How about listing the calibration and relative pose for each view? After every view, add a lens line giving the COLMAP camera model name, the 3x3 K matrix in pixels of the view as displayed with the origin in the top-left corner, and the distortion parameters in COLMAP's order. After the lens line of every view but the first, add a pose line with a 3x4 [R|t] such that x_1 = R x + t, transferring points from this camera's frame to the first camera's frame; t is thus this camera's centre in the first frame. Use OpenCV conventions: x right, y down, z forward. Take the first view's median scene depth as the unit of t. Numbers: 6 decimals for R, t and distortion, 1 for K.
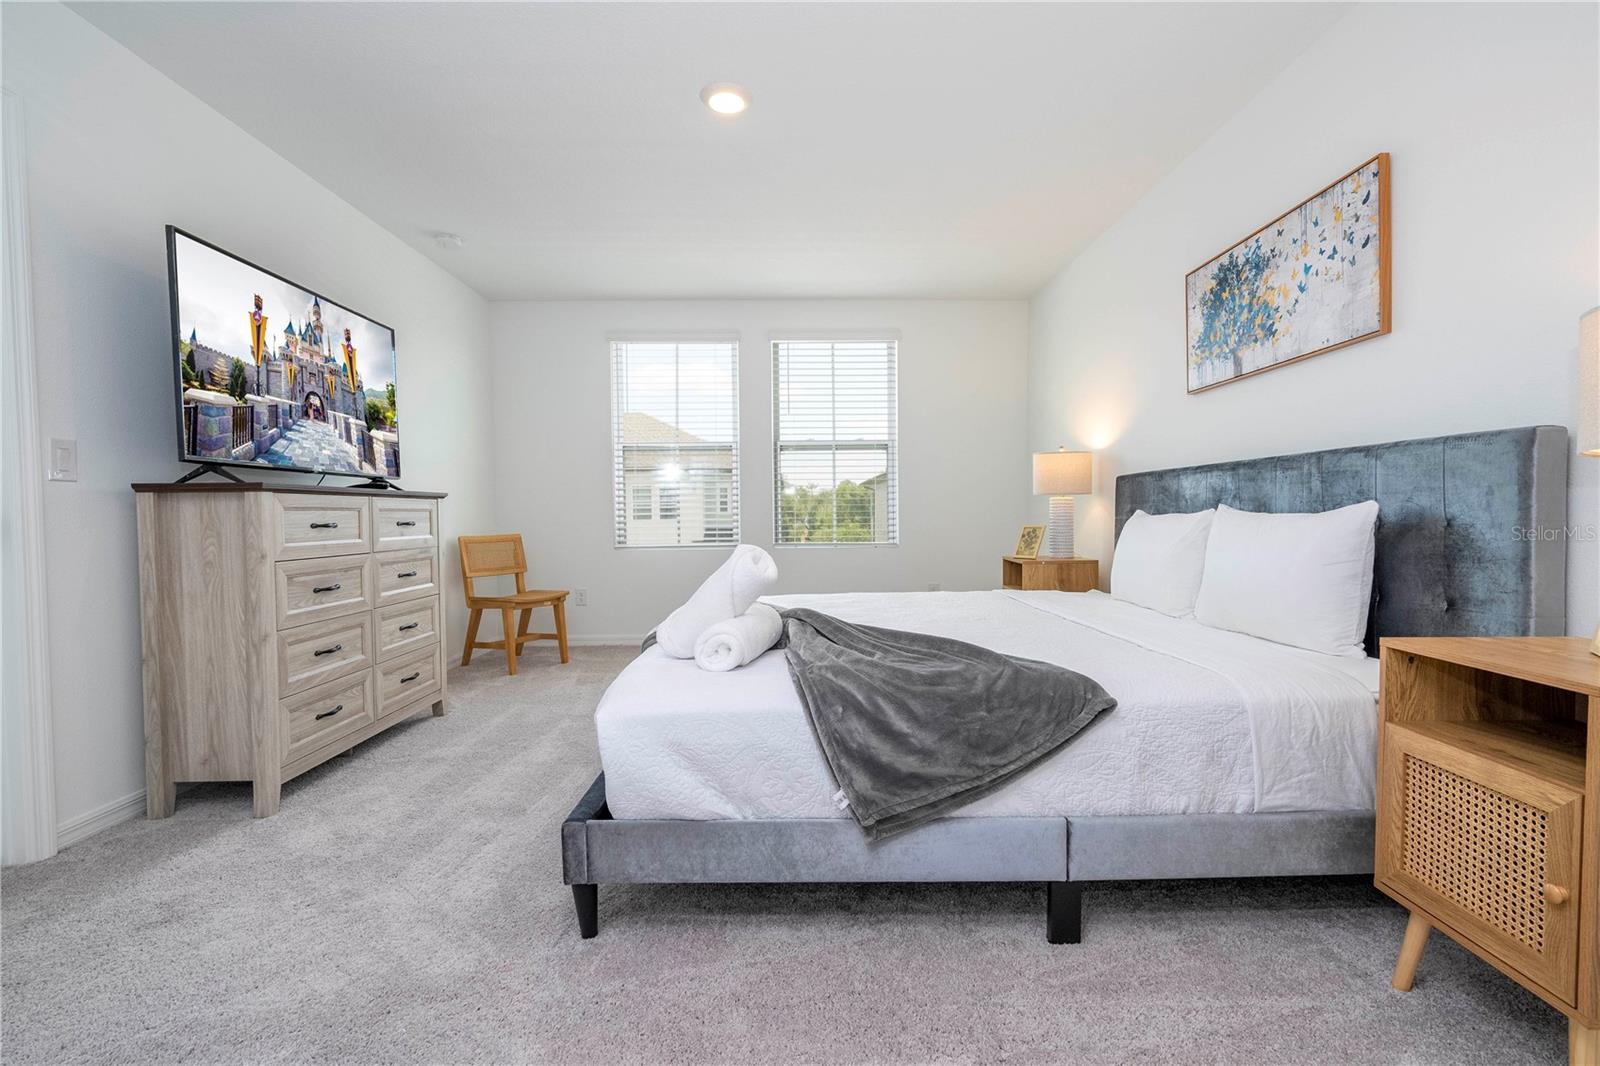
lens RADIAL K [[715.5, 0, 813.1], [0, 715.5, 534.4], [0, 0, 1]] dist [-0.001930, 0.000336]
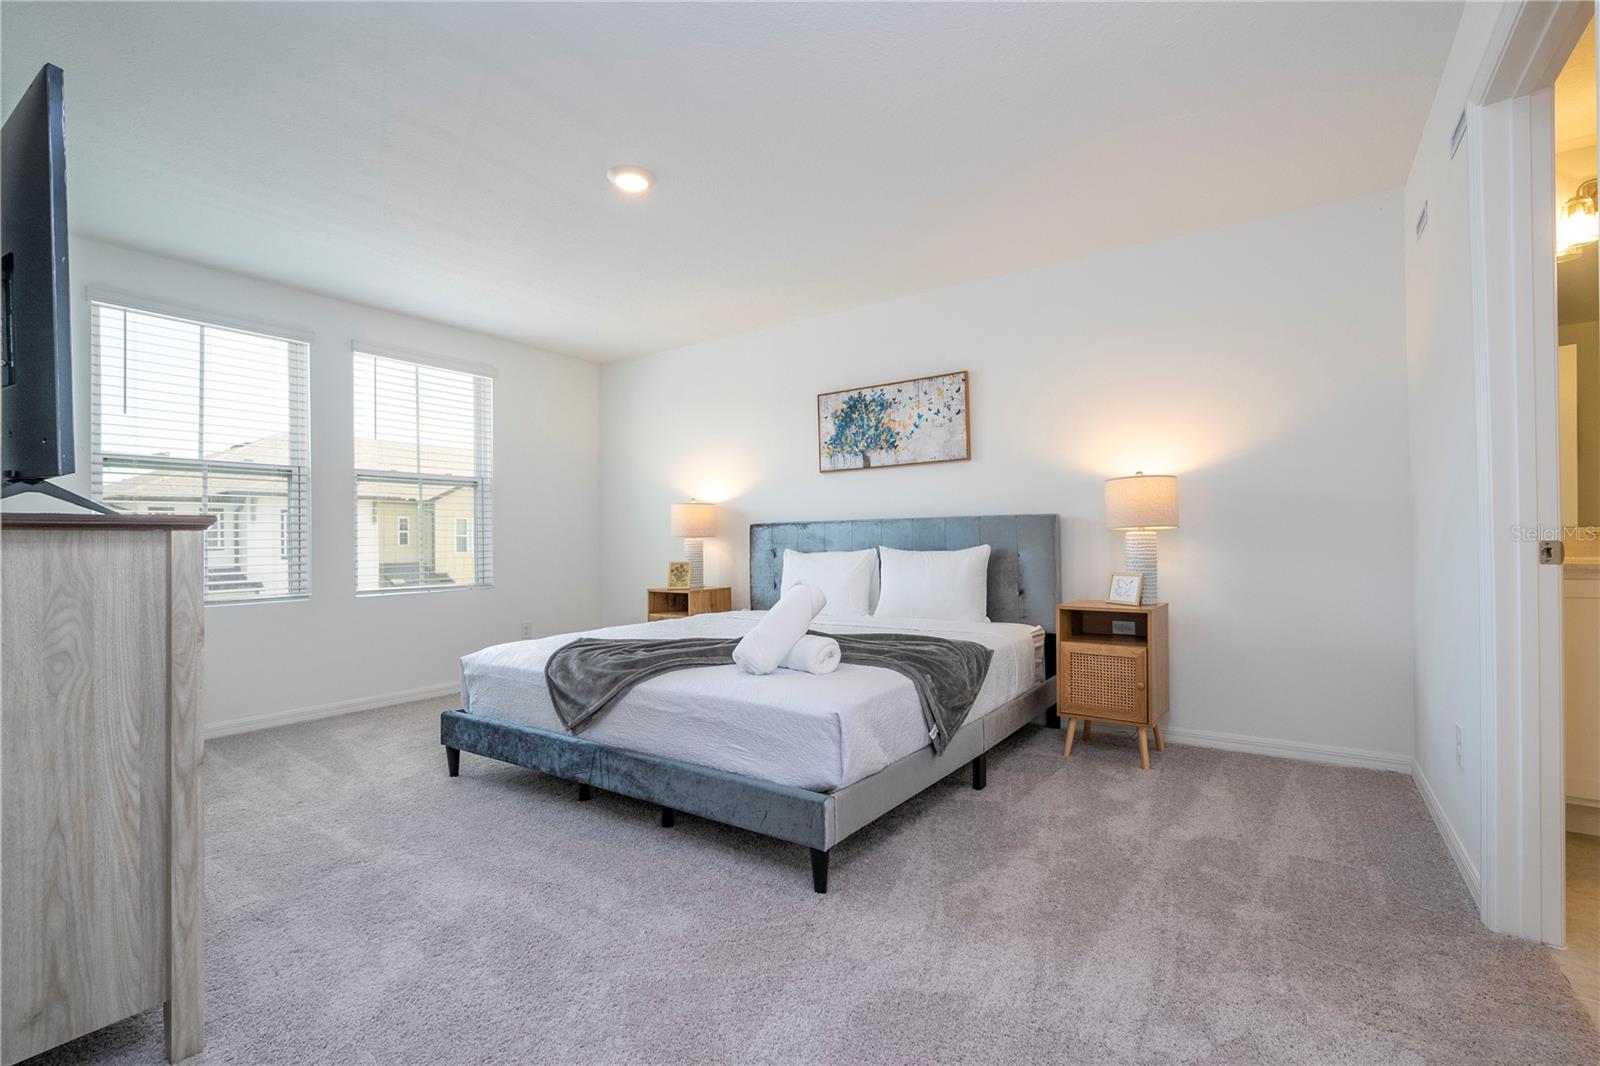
lens RADIAL K [[715.5, 0, 813.1], [0, 715.5, 534.4], [0, 0, 1]] dist [-0.001930, 0.000336]
pose [[0.585129, 0.010222, 0.810876, -0.845722], [0.031552, 0.998876, -0.035359, -0.014348], [-0.810326, 0.046274, 0.584149, 0.156511]]
